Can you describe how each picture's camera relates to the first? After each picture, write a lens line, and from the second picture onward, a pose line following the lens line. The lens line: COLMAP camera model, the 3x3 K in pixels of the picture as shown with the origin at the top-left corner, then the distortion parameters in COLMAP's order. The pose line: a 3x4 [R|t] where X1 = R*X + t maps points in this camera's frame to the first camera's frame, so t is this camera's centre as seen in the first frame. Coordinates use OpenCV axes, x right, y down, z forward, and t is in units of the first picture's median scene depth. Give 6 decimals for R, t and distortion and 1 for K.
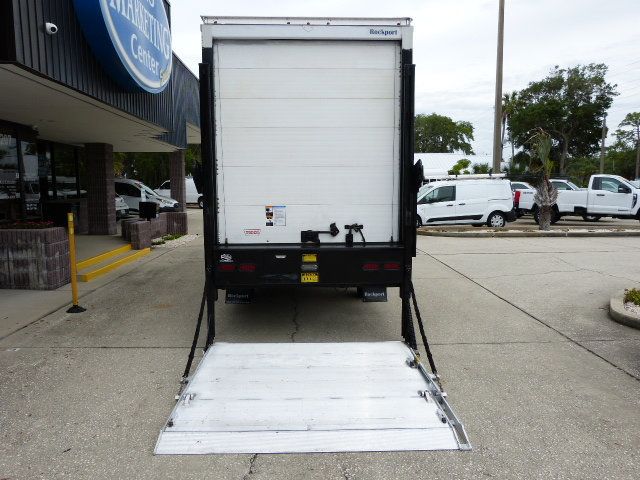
lens RADIAL K [[476.9, 0, 318.6], [0, 476.9, 238.6], [0, 0, 1]] dist [-0.029702, 0.008210]
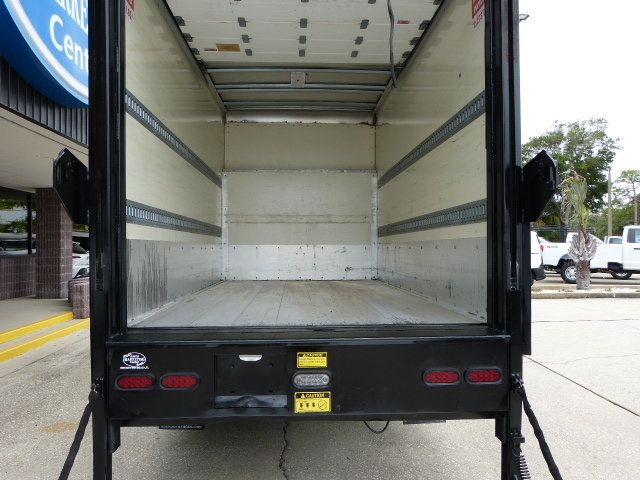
lens RADIAL K [[478.0, 0, 317.5], [0, 478.0, 243.5], [0, 0, 1]] dist [-0.029260, 0.008473]
pose [[0.999949, -0.003417, 0.009546, -0.015950], [0.004475, 0.993563, -0.113195, -0.019293], [-0.009097, 0.113231, 0.993527, 0.469385]]
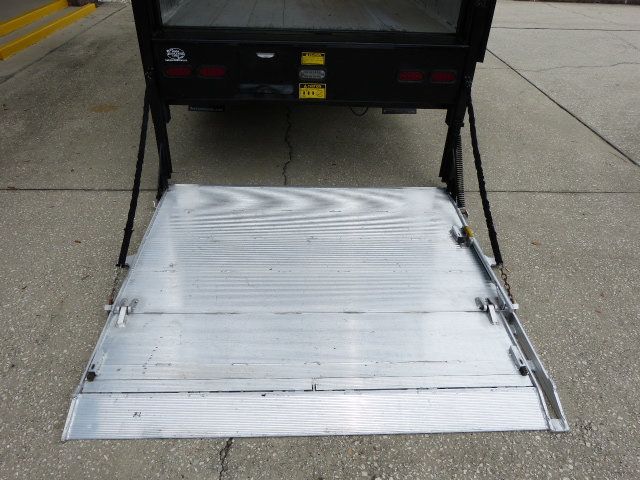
lens RADIAL K [[478.0, 0, 317.5], [0, 478.0, 243.5], [0, 0, 1]] dist [-0.029260, 0.008473]
pose [[0.999361, 0.023071, 0.027297, -0.022098], [-0.033354, 0.876453, 0.480331, -0.041443], [-0.012843, -0.480934, 0.876663, 0.318128]]
